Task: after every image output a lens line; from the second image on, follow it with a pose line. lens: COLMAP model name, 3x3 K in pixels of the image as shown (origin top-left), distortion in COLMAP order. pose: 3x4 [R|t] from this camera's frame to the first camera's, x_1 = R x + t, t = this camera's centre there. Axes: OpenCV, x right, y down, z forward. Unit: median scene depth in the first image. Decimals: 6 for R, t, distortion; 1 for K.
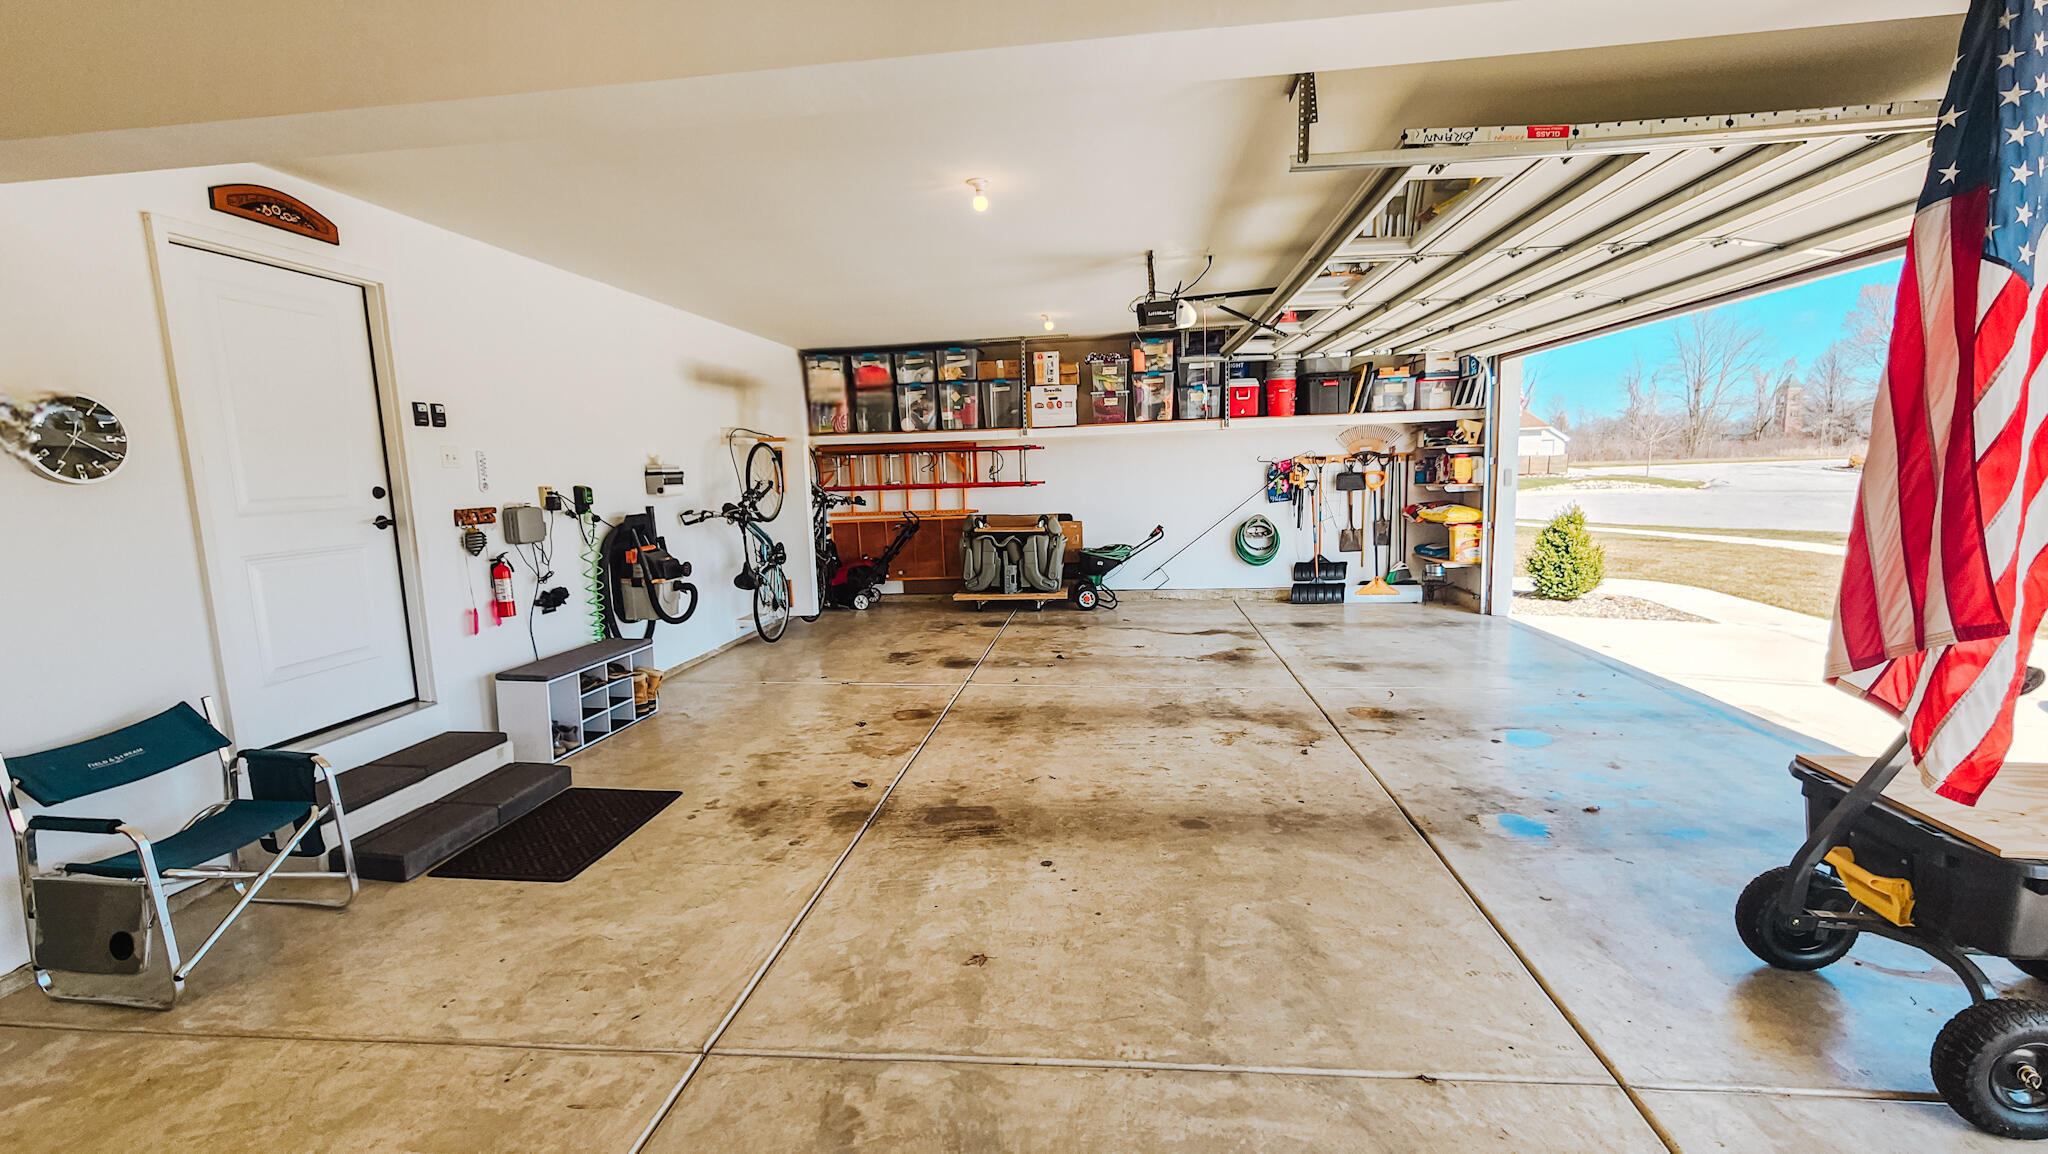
lens RADIAL K [[839.5, 0, 1025.6], [0, 839.5, 587.2], [0, 0, 1]] dist [-0.001685, 0.000456]
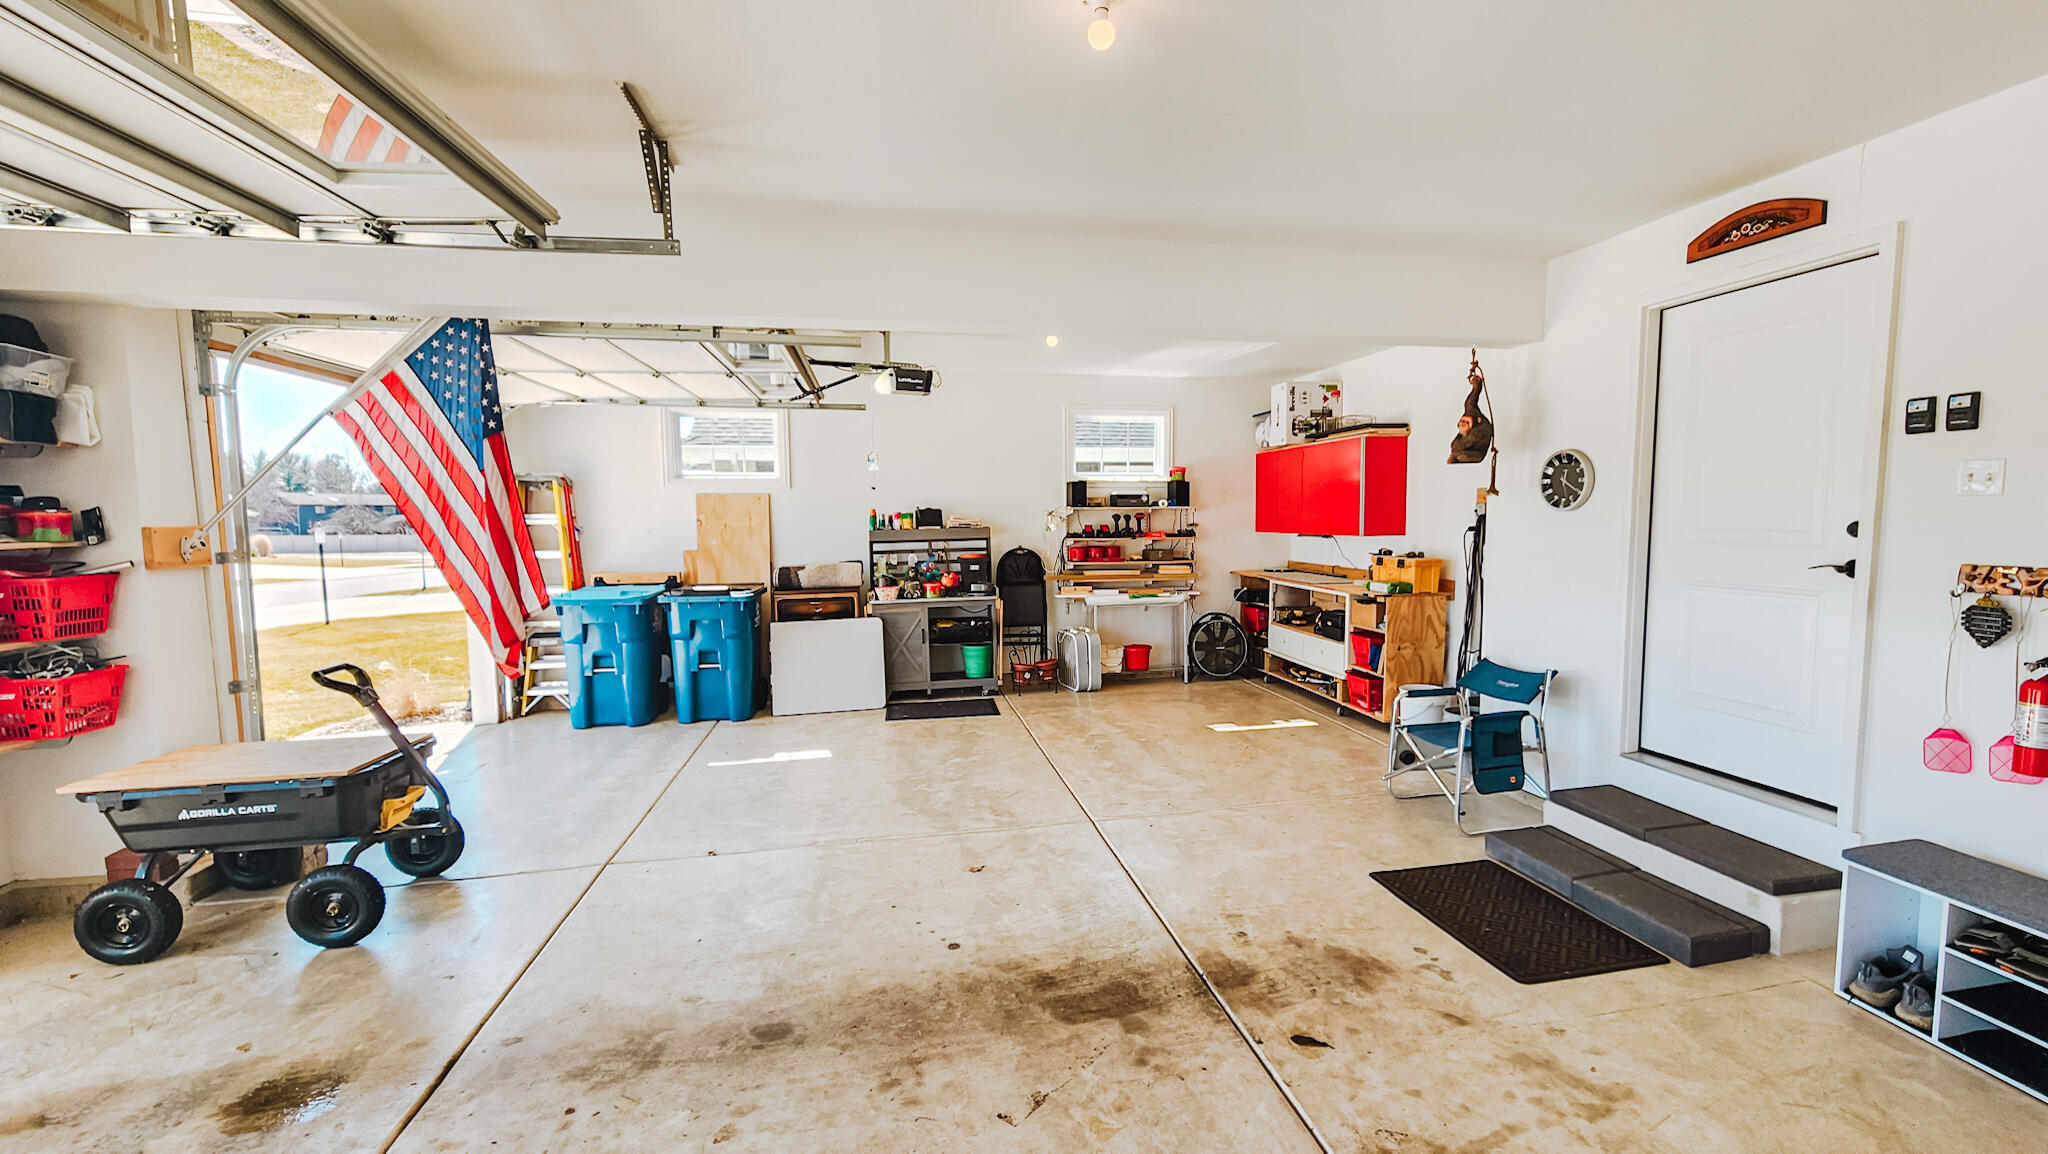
lens RADIAL K [[839.5, 0, 1024.9], [0, 839.5, 579.1], [0, 0, 1]] dist [-0.001685, 0.000456]
pose [[-0.957993, 0.062856, -0.279817, 0.160582], [-0.001009, 0.974941, 0.222460, -0.245094], [0.286788, 0.213397, -0.933924, 1.559318]]
